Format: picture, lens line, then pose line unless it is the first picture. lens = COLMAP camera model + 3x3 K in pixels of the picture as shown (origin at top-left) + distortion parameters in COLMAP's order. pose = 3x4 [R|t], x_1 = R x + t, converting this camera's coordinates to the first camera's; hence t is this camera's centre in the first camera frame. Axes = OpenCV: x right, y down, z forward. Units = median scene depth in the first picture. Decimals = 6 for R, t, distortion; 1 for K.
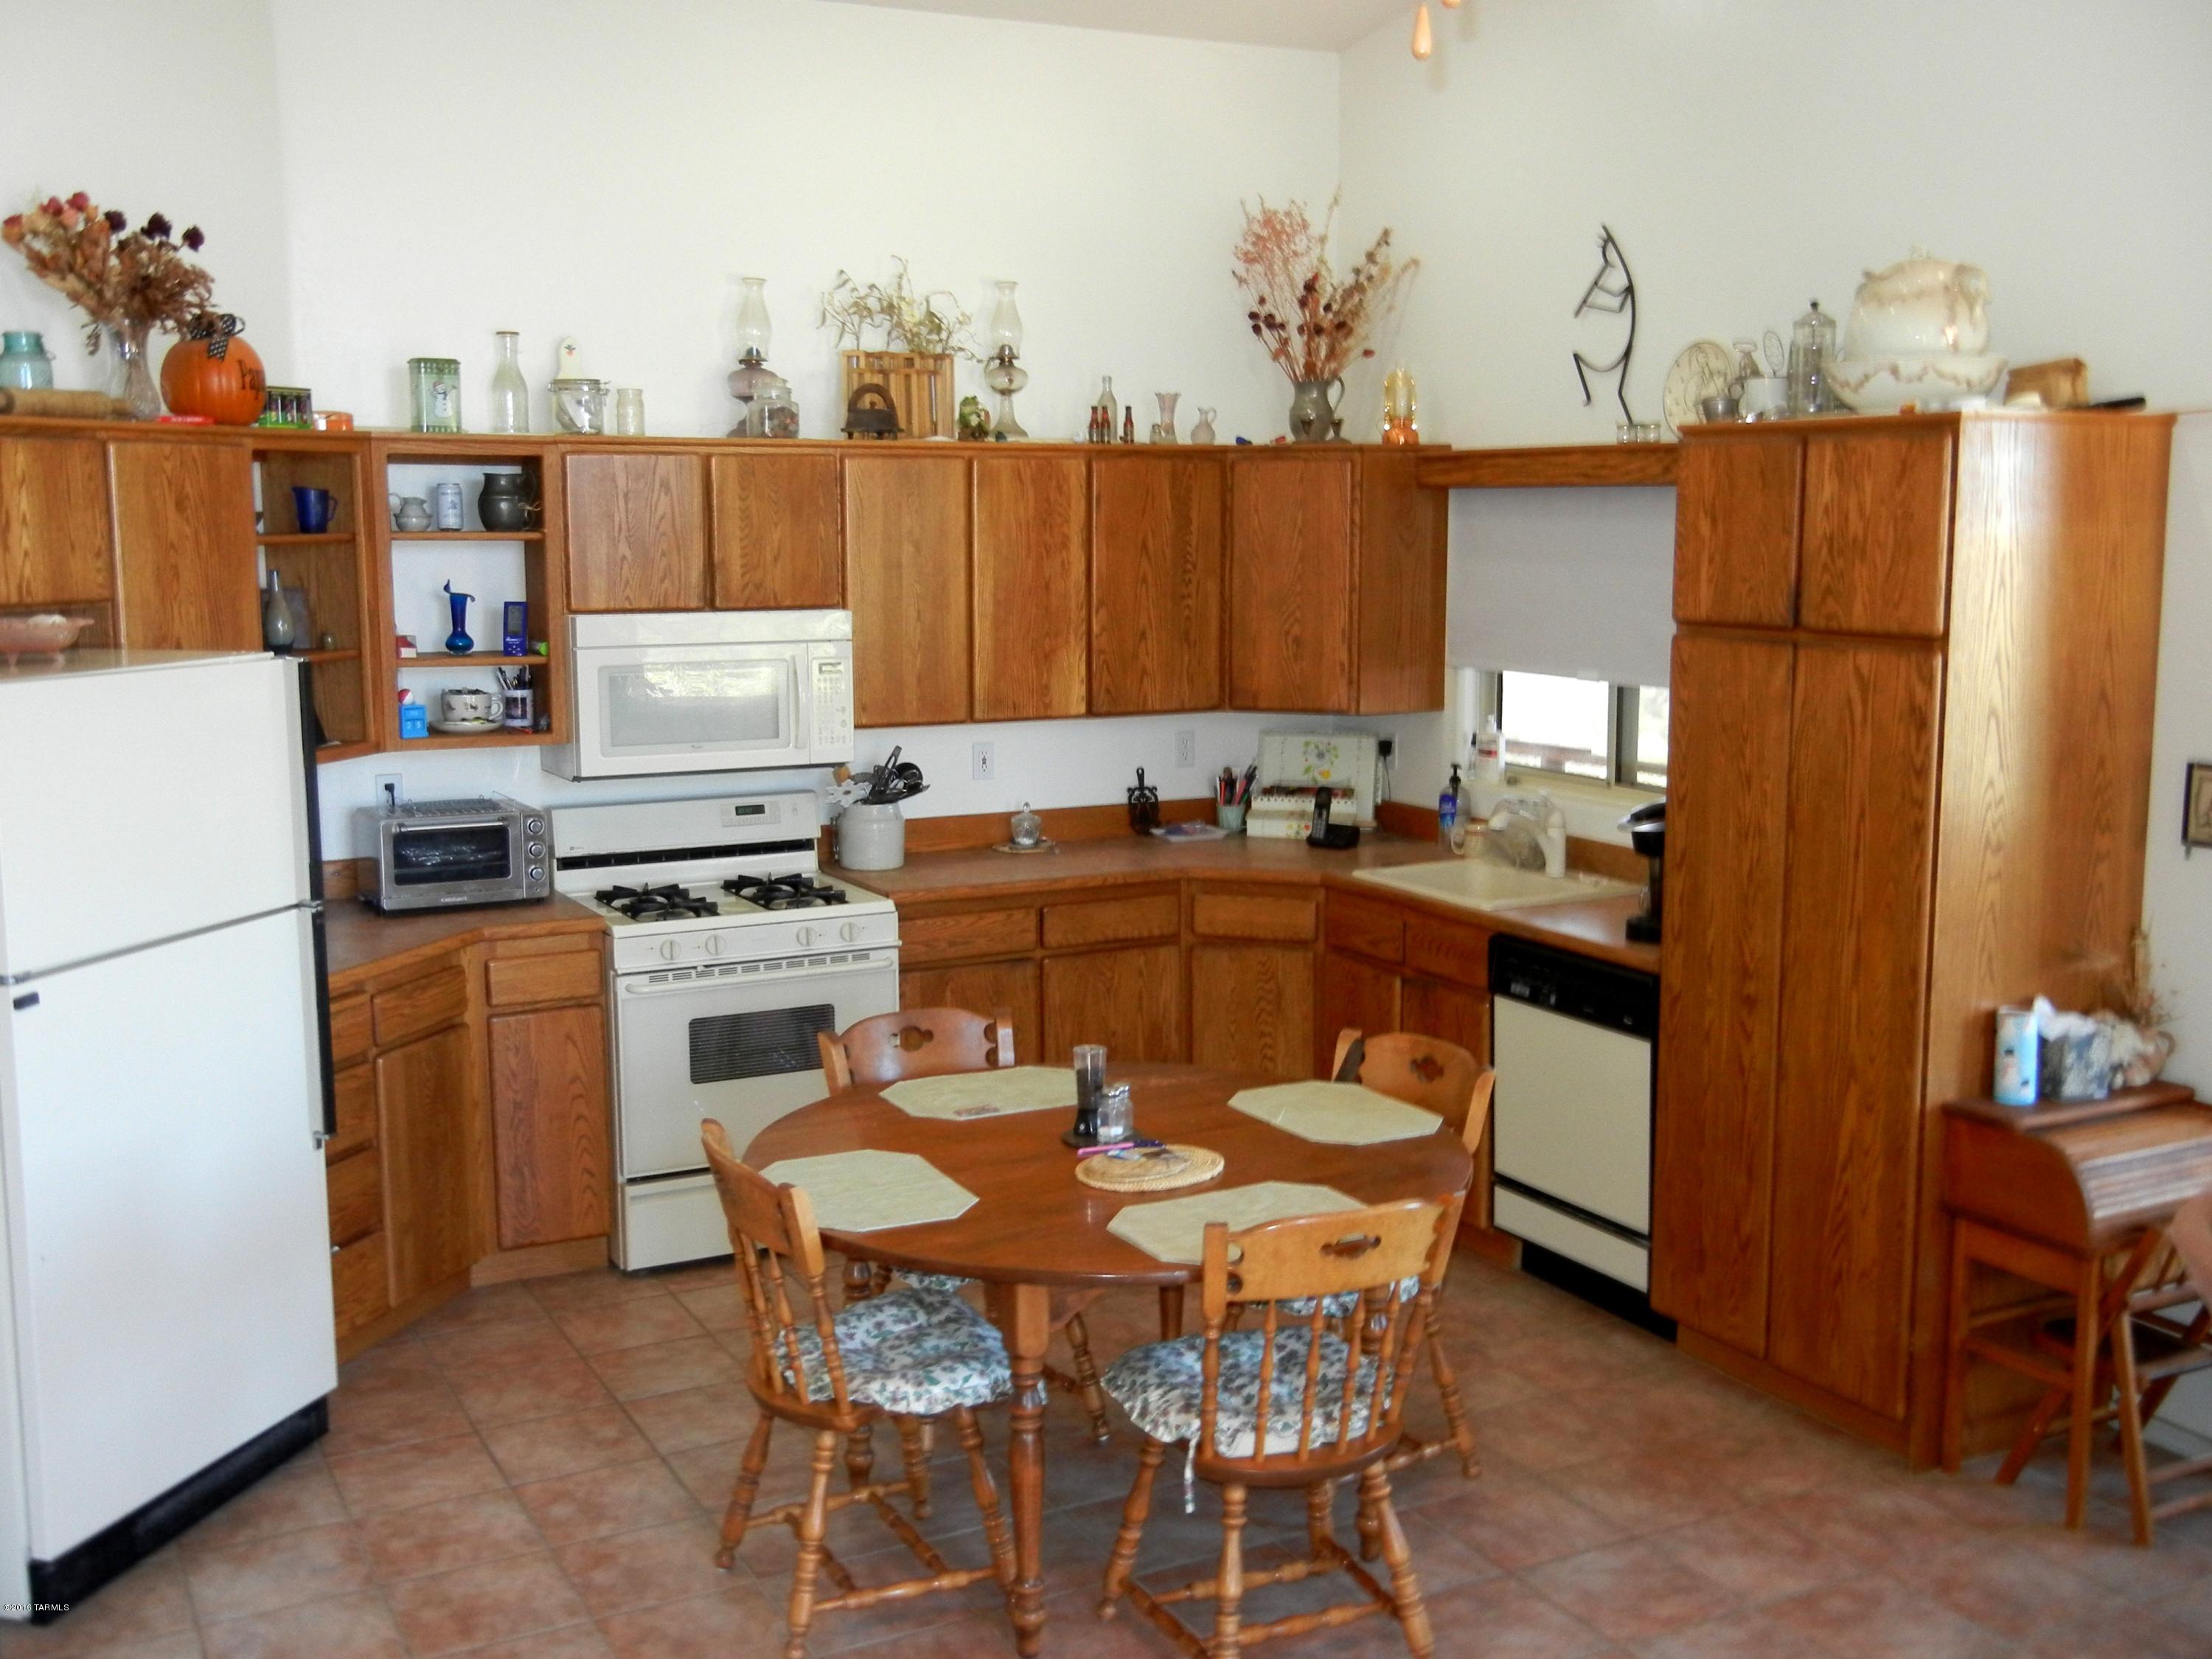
lens RADIAL K [[2235.7, 0, 1103.5], [0, 2235.7, 825.5], [0, 0, 1]] dist [0.013955, 0.000000]
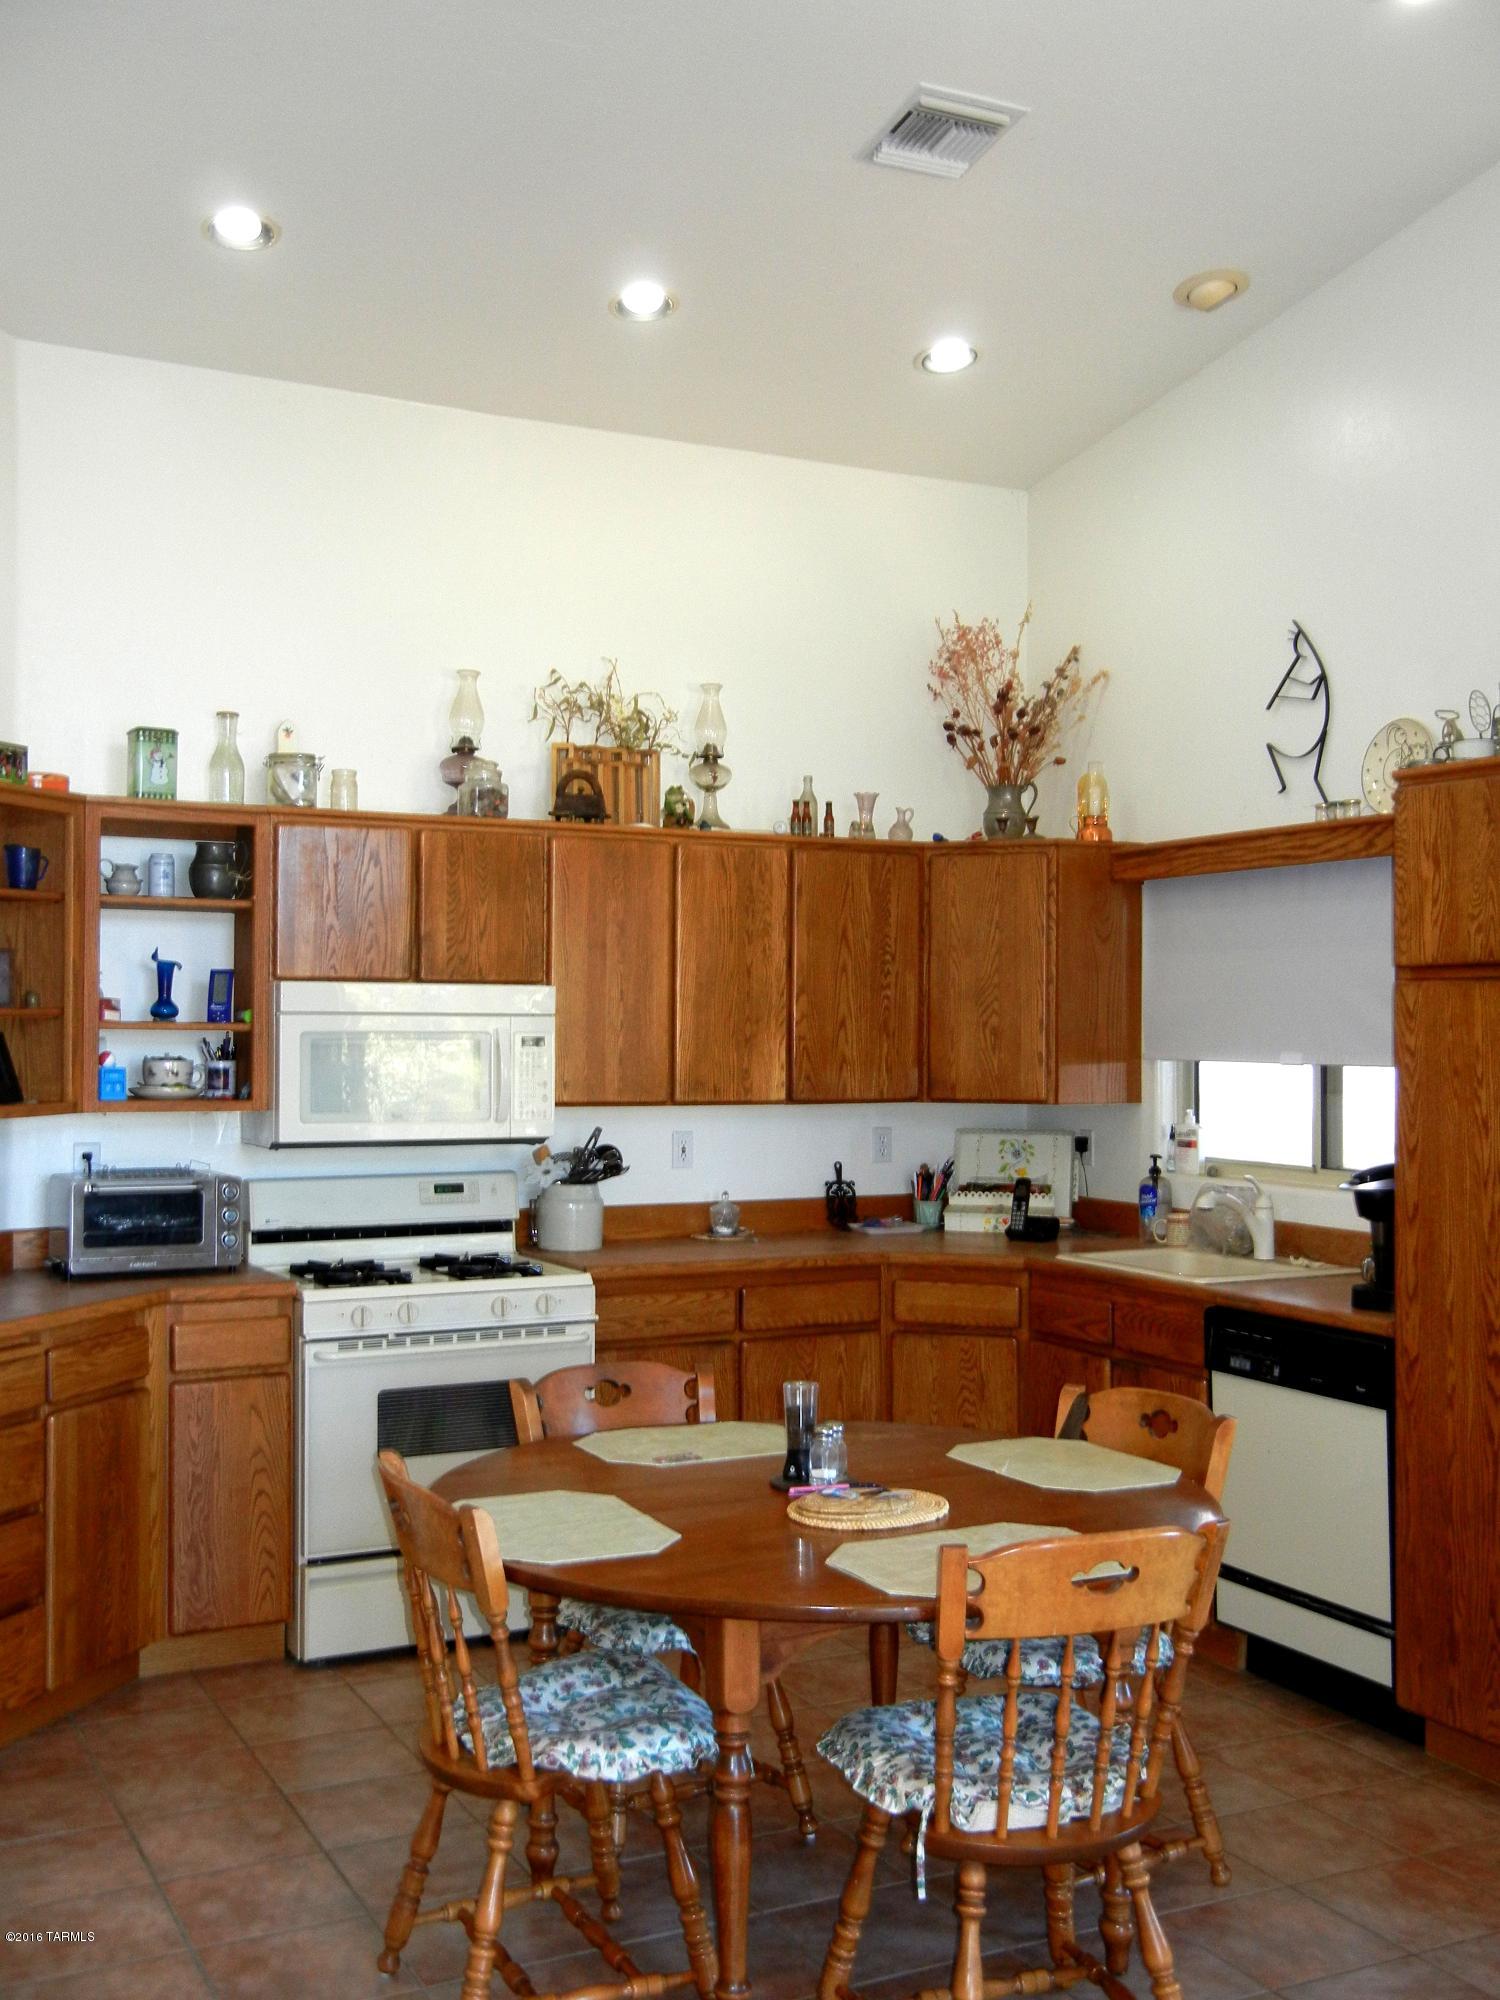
lens RADIAL K [[2021.5, 0, 751.9], [0, 2021.5, 1006.8], [0, 0, 1]] dist [0.013955, 0.000000]
pose [[0.999873, 0.006428, -0.014610, -0.011583], [-0.008625, 0.987759, -0.155747, 0.057491], [0.013430, 0.155853, 0.987689, 0.110918]]
